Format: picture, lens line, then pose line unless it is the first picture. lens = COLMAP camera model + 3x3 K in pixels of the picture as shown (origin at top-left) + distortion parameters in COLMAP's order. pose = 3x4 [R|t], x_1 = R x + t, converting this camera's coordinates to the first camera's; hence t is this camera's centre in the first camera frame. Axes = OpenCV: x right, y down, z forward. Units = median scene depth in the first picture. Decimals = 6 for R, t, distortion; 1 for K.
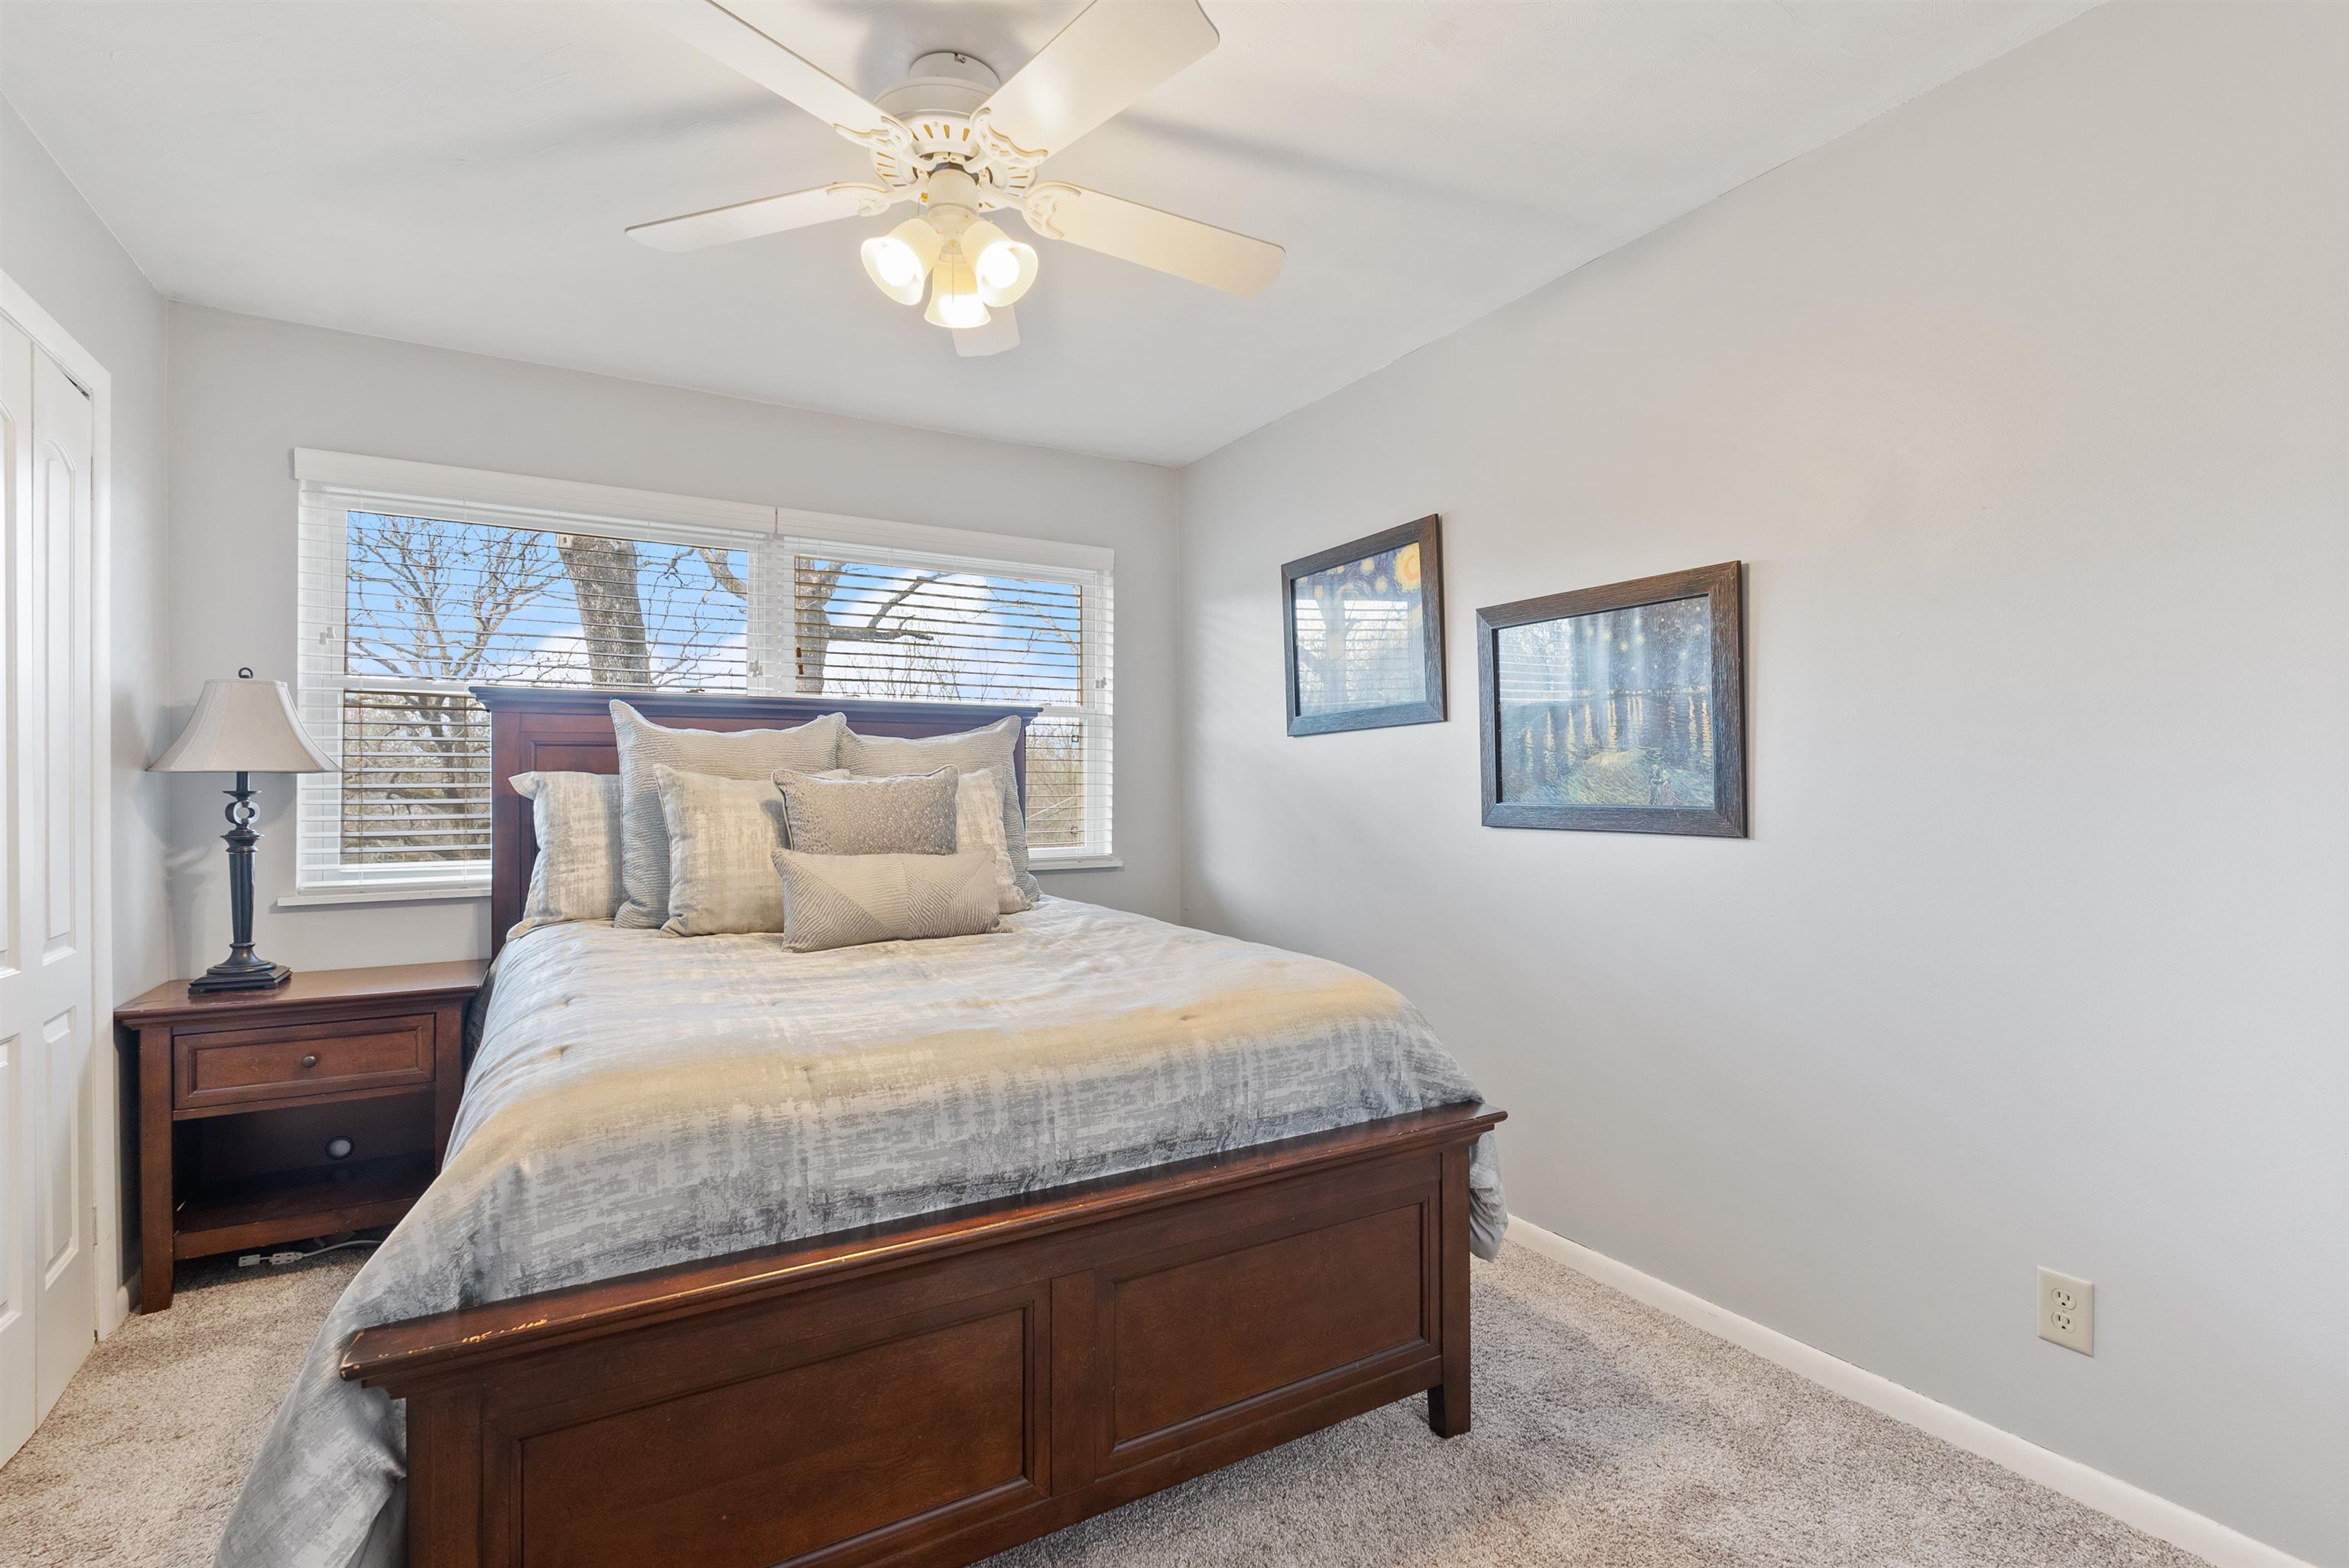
lens RADIAL K [[1082.4, 0, 1184.6], [0, 1082.4, 776.9], [0, 0, 1]] dist [-0.000219, 0.000137]
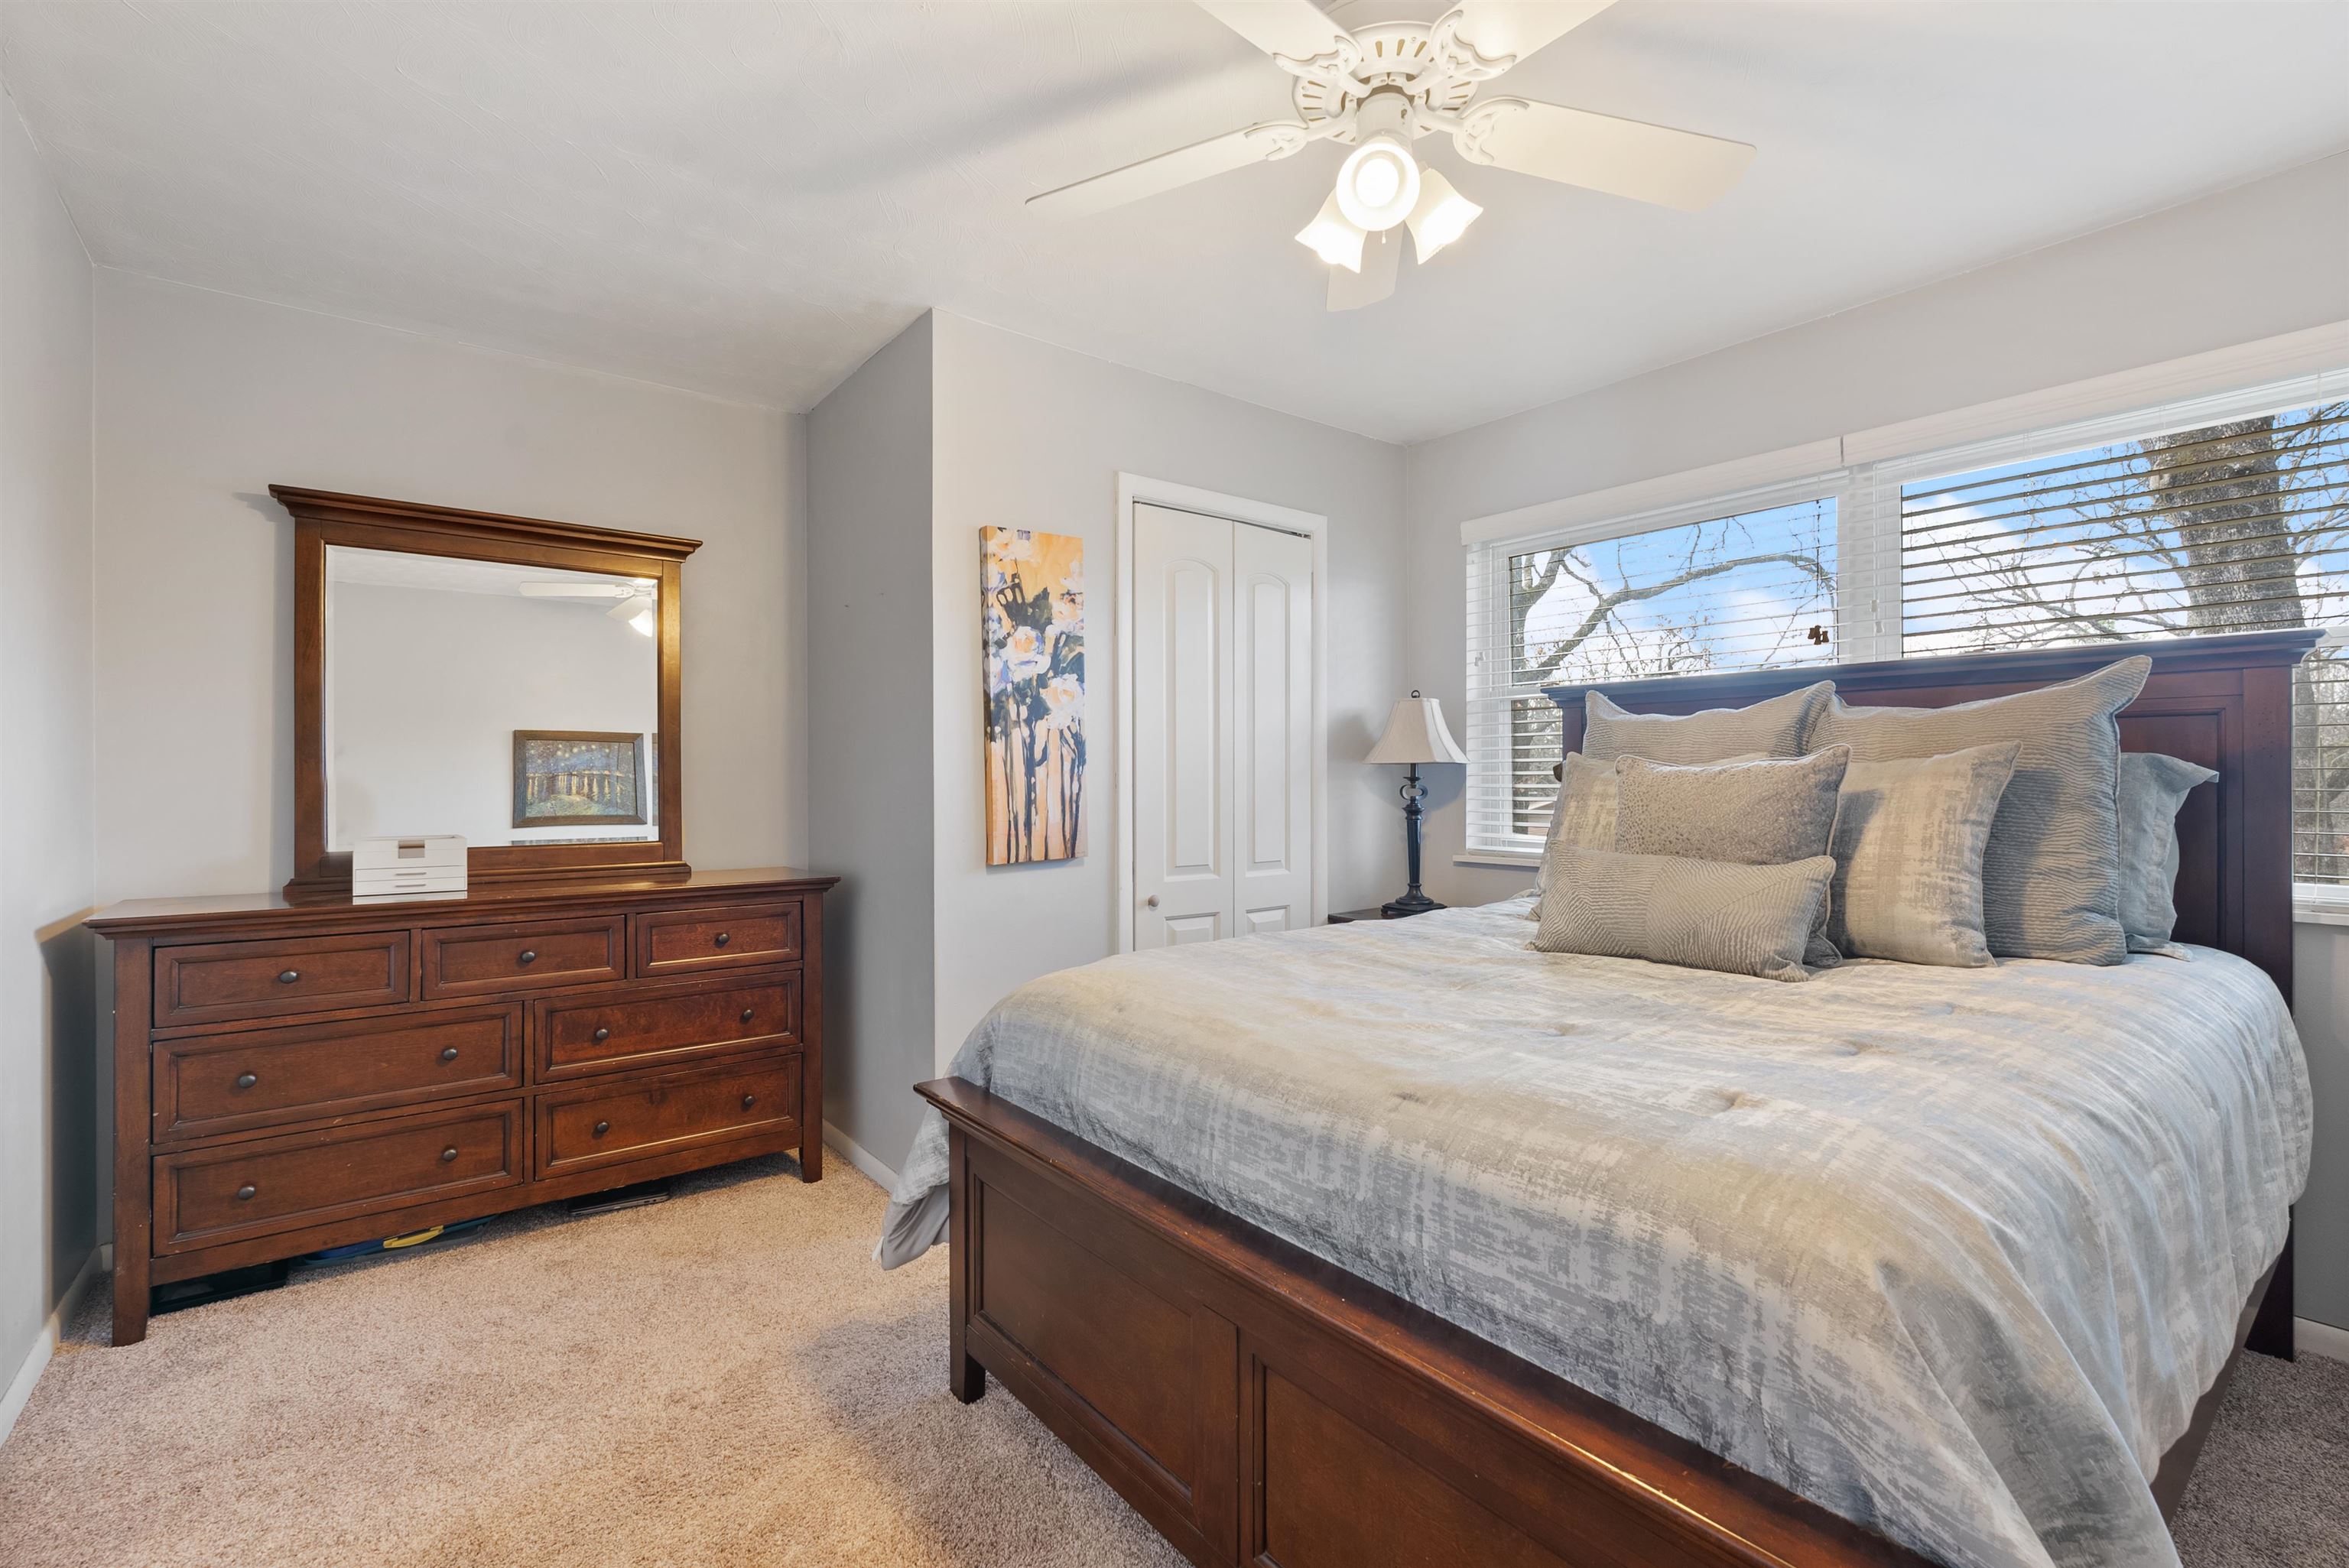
lens RADIAL K [[1053.1, 0, 1172.6], [0, 1053.1, 758.4], [0, 0, 1]] dist [-0.002876, 0.000141]
pose [[0.112934, -0.013990, -0.993504, 0.584473], [0.015249, 0.999808, -0.012345, 0.001289], [0.993485, -0.013756, 0.113126, 0.651524]]
